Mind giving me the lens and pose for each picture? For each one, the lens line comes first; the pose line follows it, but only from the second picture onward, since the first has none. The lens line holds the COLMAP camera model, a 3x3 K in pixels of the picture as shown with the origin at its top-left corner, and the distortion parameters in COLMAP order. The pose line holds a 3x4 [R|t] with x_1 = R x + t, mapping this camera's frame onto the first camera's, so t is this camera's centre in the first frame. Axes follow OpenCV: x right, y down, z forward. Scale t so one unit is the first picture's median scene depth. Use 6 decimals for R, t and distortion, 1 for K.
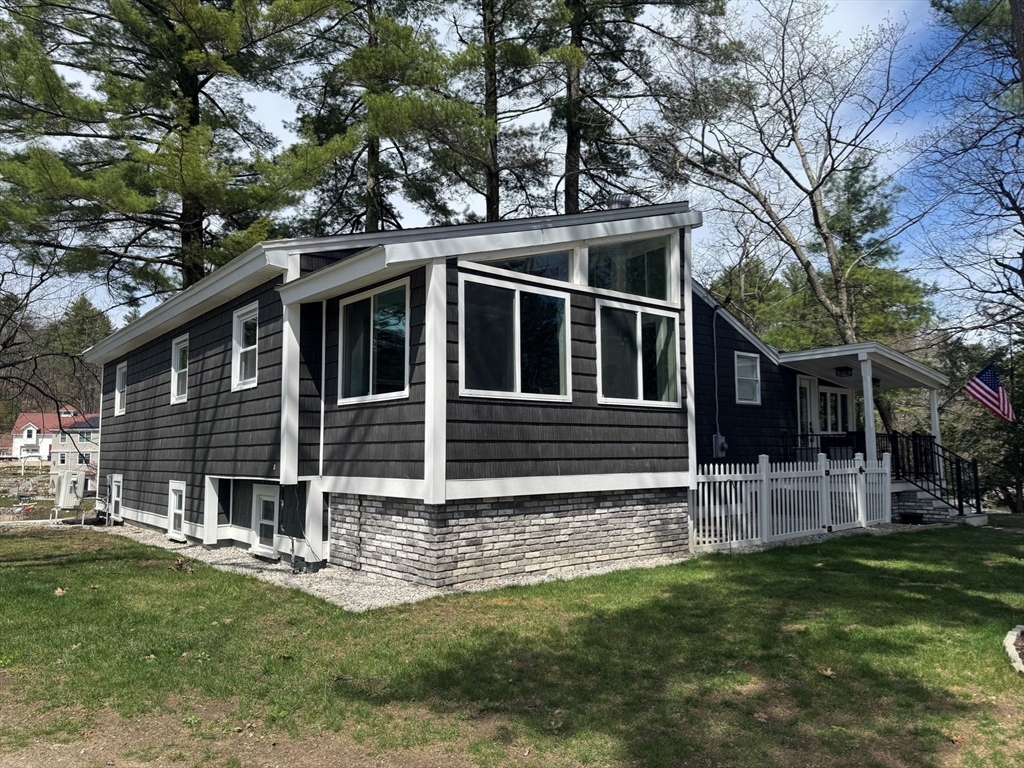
lens RADIAL K [[715.4, 0, 507.9], [0, 715.4, 385.6], [0, 0, 1]] dist [0.099054, -0.136364]
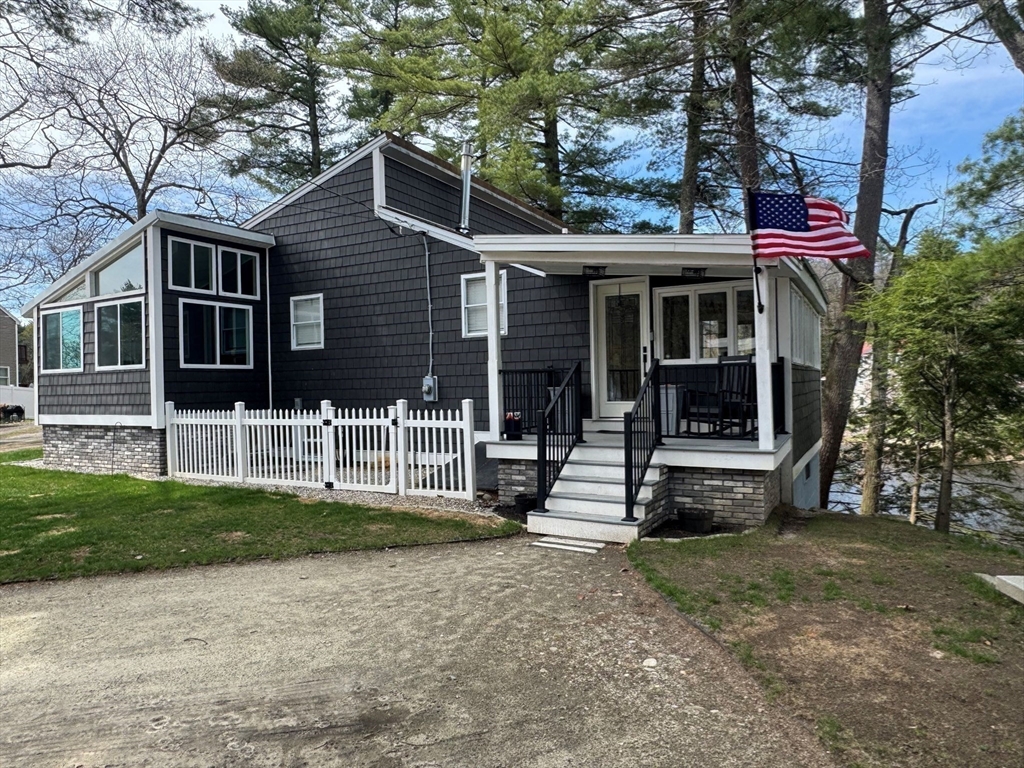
lens RADIAL K [[654.1, 0, 506.8], [0, 654.1, 384.1], [0, 0, 1]] dist [-0.002275, -0.000212]
pose [[0.358649, -0.002808, -0.933468, 1.789053], [0.105144, 0.993753, 0.037408, 0.094827], [0.927532, -0.111565, 0.356704, 1.310532]]
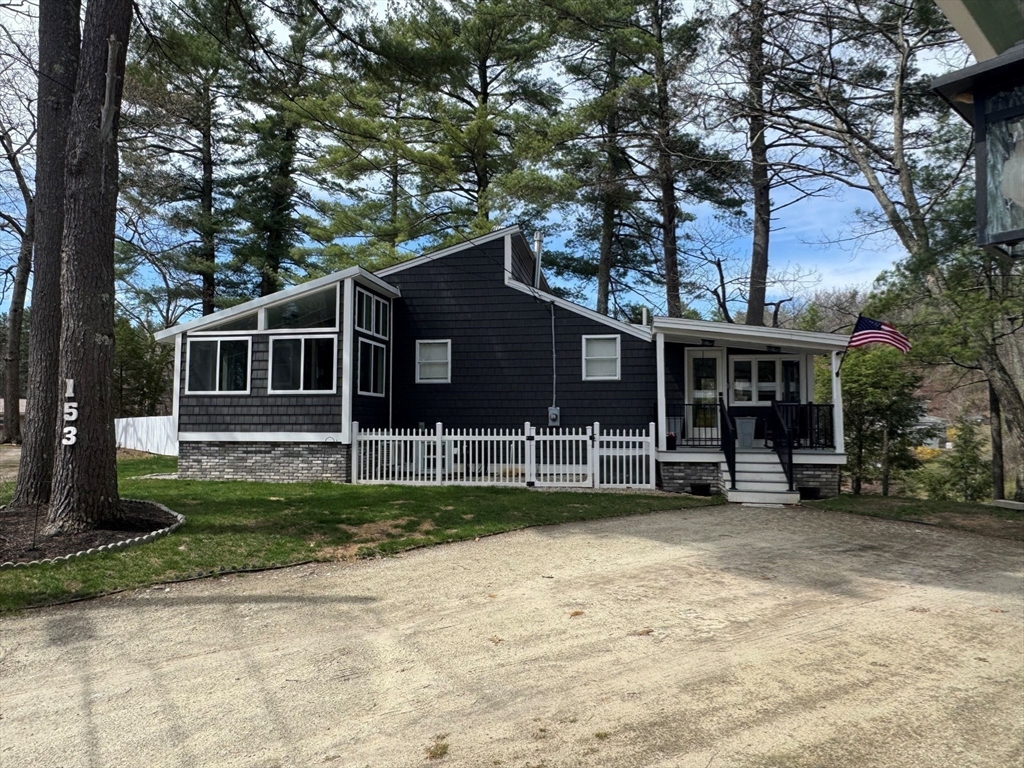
lens RADIAL K [[654.1, 0, 506.8], [0, 654.1, 384.1], [0, 0, 1]] dist [-0.002275, -0.000212]
pose [[0.650512, -0.037562, -0.758567, 1.774543], [0.064631, 0.997891, 0.006012, 0.028804], [0.756741, -0.052938, 0.651567, 0.367801]]
